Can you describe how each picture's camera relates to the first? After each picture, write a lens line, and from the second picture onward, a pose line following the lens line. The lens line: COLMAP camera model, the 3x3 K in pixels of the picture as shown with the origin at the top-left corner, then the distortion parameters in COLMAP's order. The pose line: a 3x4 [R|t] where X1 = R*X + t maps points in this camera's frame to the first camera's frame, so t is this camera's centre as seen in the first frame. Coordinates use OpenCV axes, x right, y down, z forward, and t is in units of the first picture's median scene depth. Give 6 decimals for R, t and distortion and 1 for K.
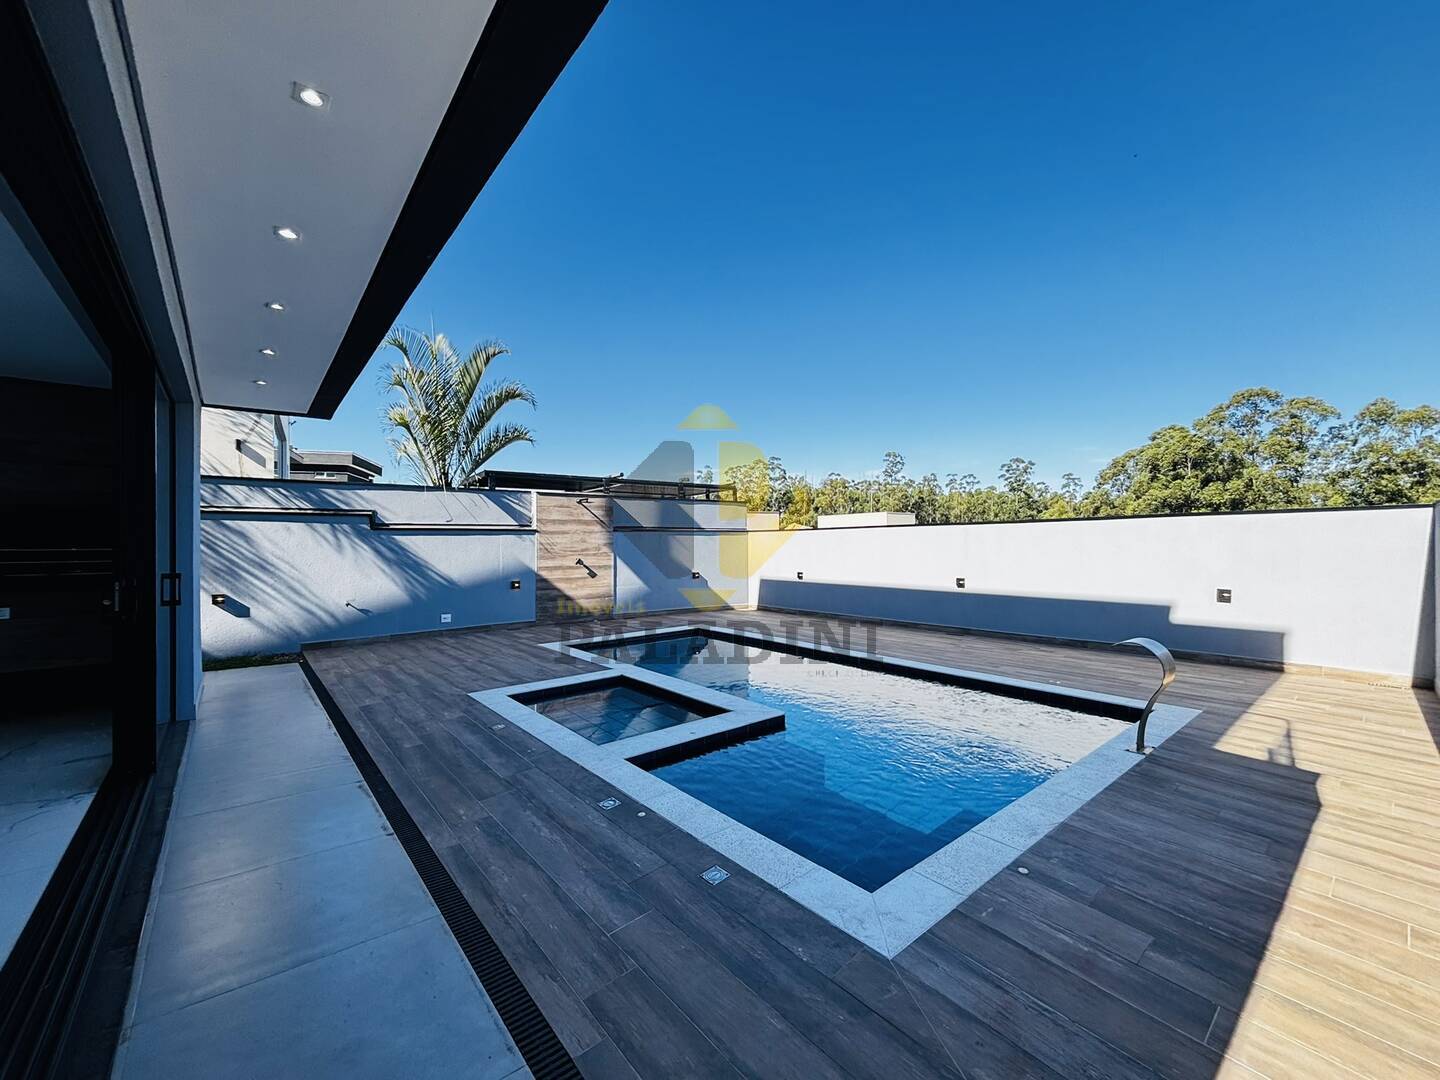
lens RADIAL K [[580.8, 0, 718.3], [0, 580.8, 532.8], [0, 0, 1]] dist [0.007423, -0.002234]
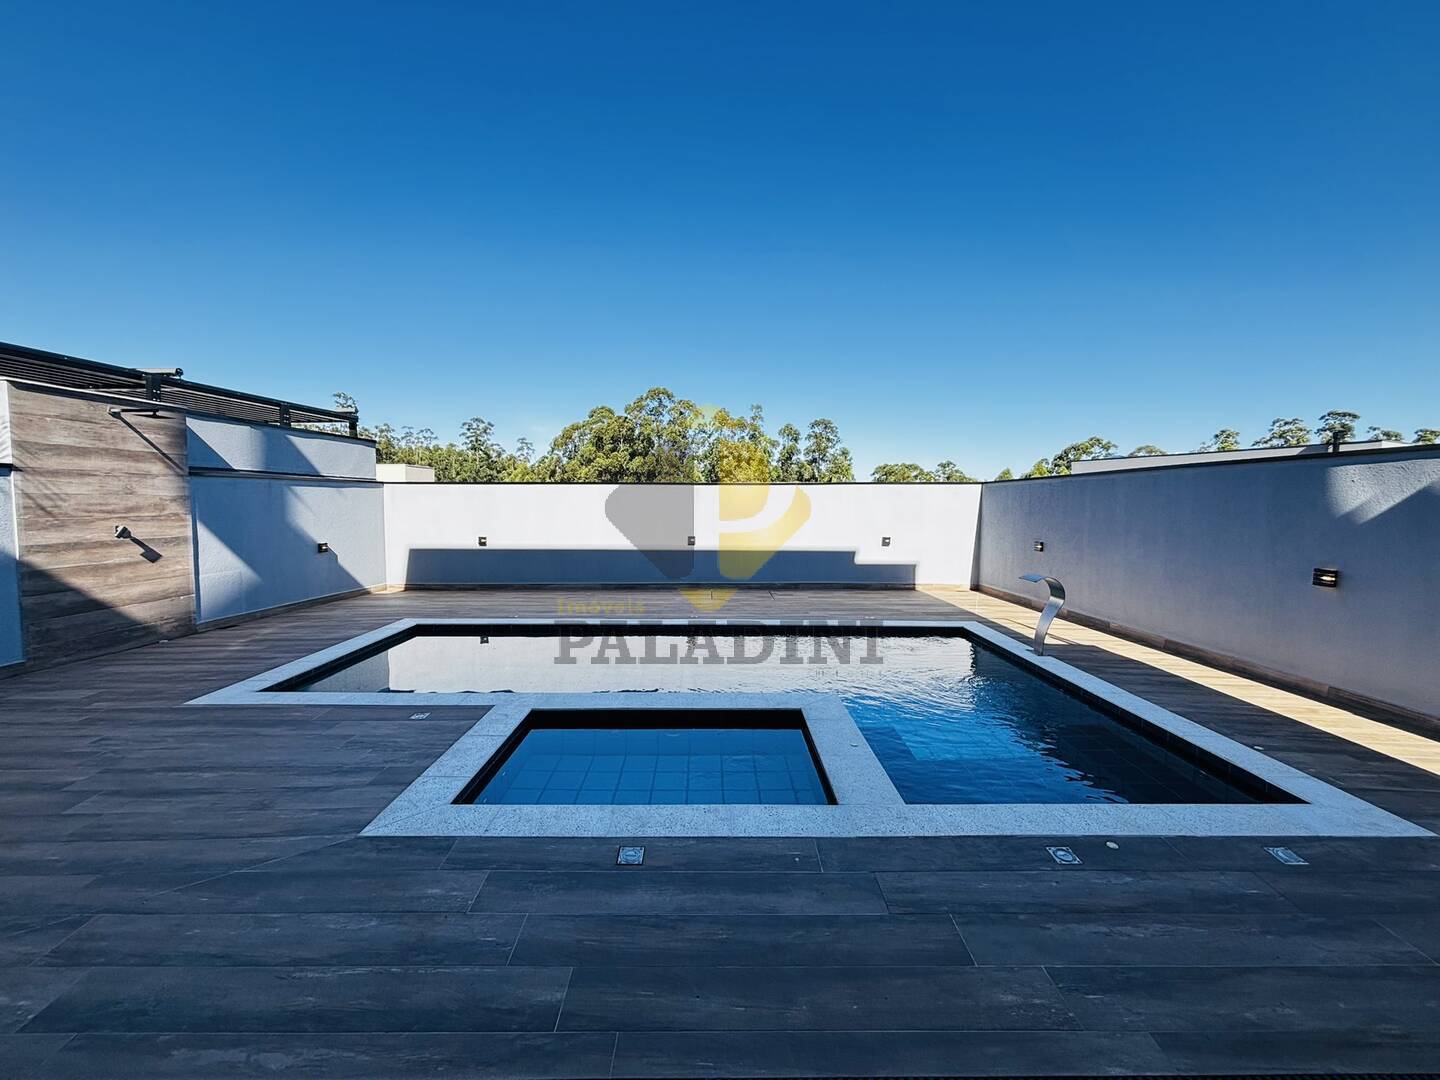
lens RADIAL K [[580.8, 0, 715.6], [0, 580.8, 540.9], [0, 0, 1]] dist [0.007423, -0.002234]
pose [[0.630800, -0.042682, 0.774771, -0.303751], [-0.024229, 0.996916, 0.074646, 0.006250], [-0.775567, -0.065859, 0.627820, 0.268677]]
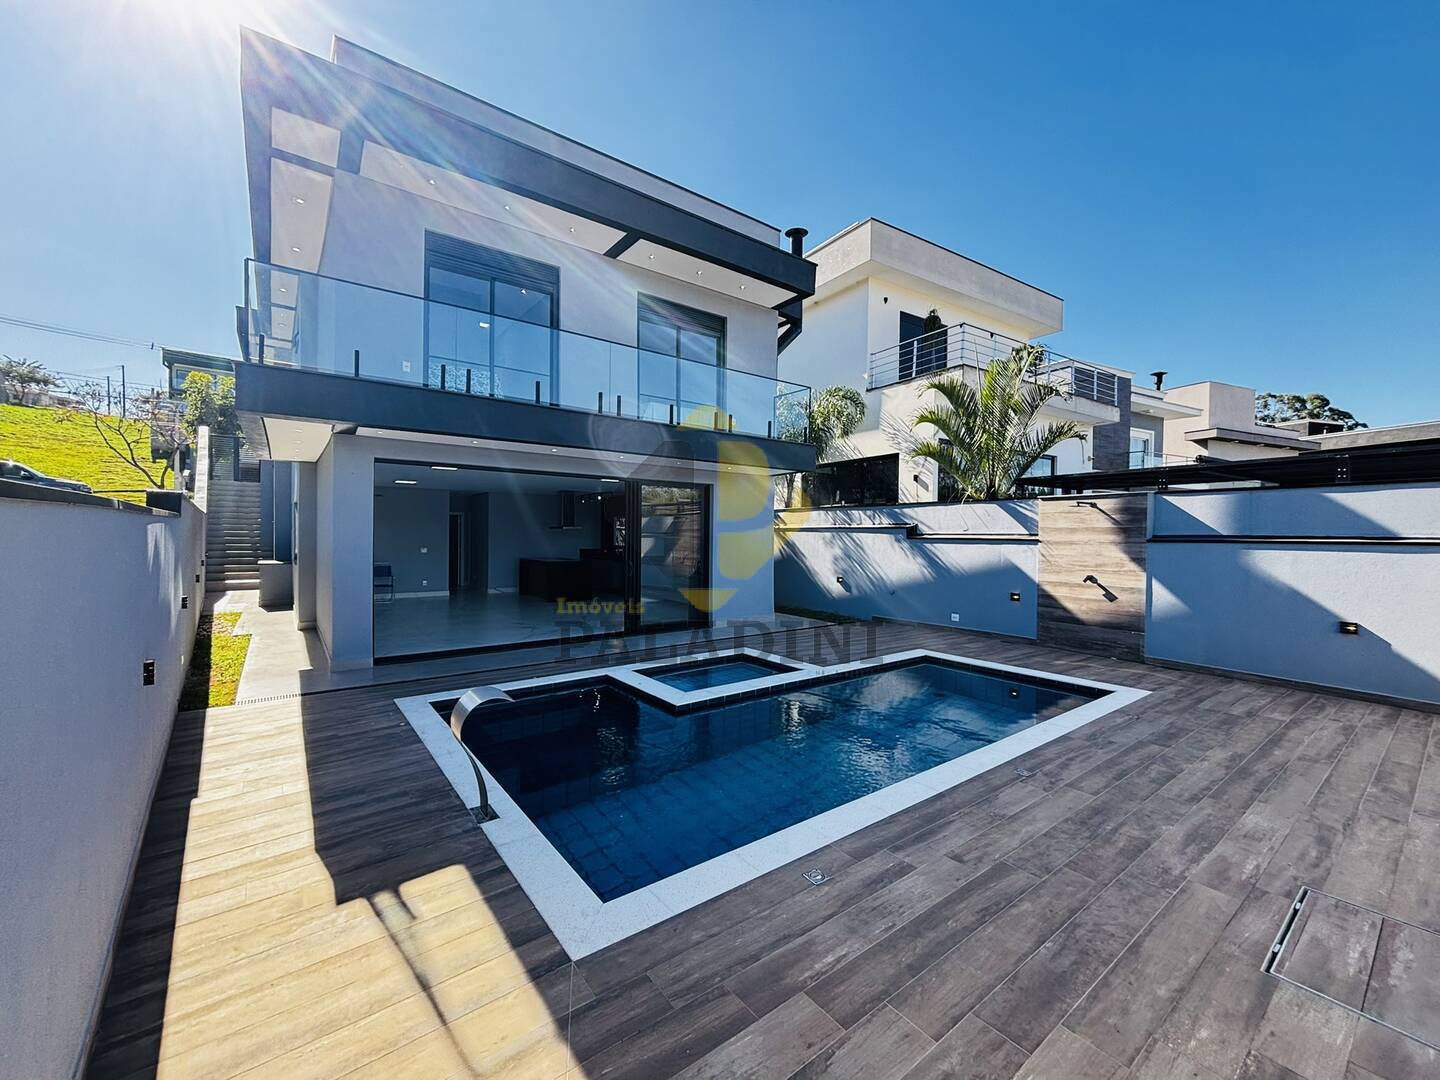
lens RADIAL K [[580.8, 0, 714.2], [0, 580.8, 540.0], [0, 0, 1]] dist [0.007423, -0.002234]
pose [[-0.047191, 0.018118, -0.998722, 0.582516], [0.006998, 0.999817, 0.017807, -0.022854], [0.998861, -0.006149, -0.047309, 0.506929]]
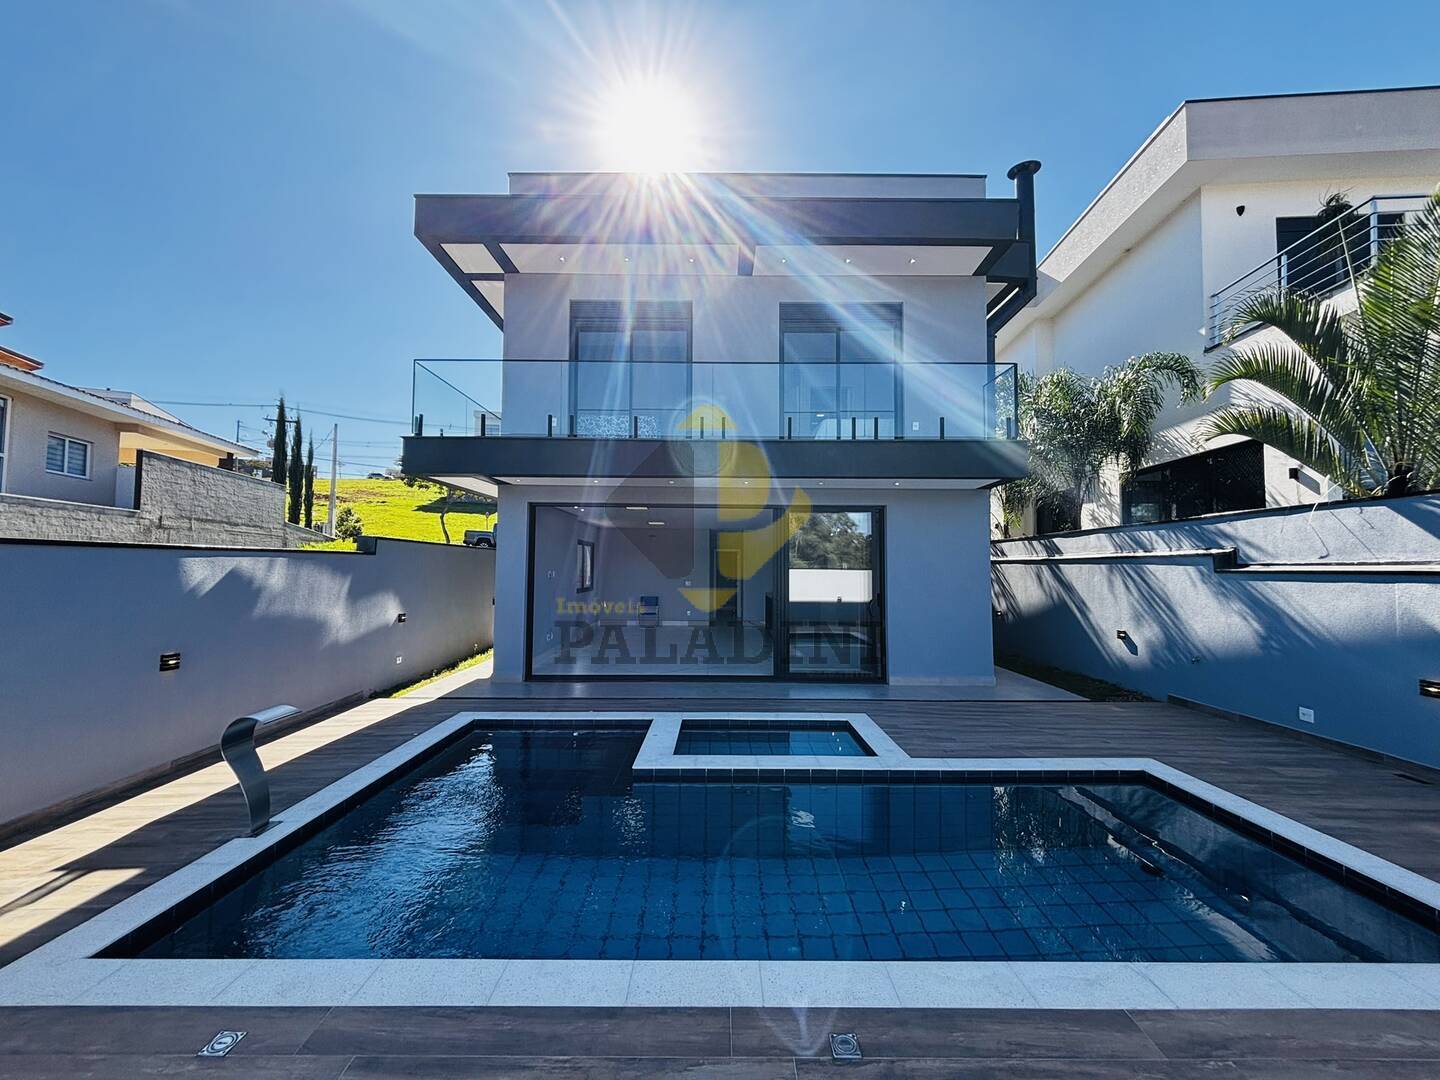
lens RADIAL K [[580.8, 0, 711.3], [0, 580.8, 532.4], [0, 0, 1]] dist [0.007423, -0.002234]
pose [[-0.639003, -0.044331, -0.767926, 0.364627], [0.010450, 0.997745, -0.066294, -0.011607], [0.769134, -0.050387, -0.637099, 0.788996]]
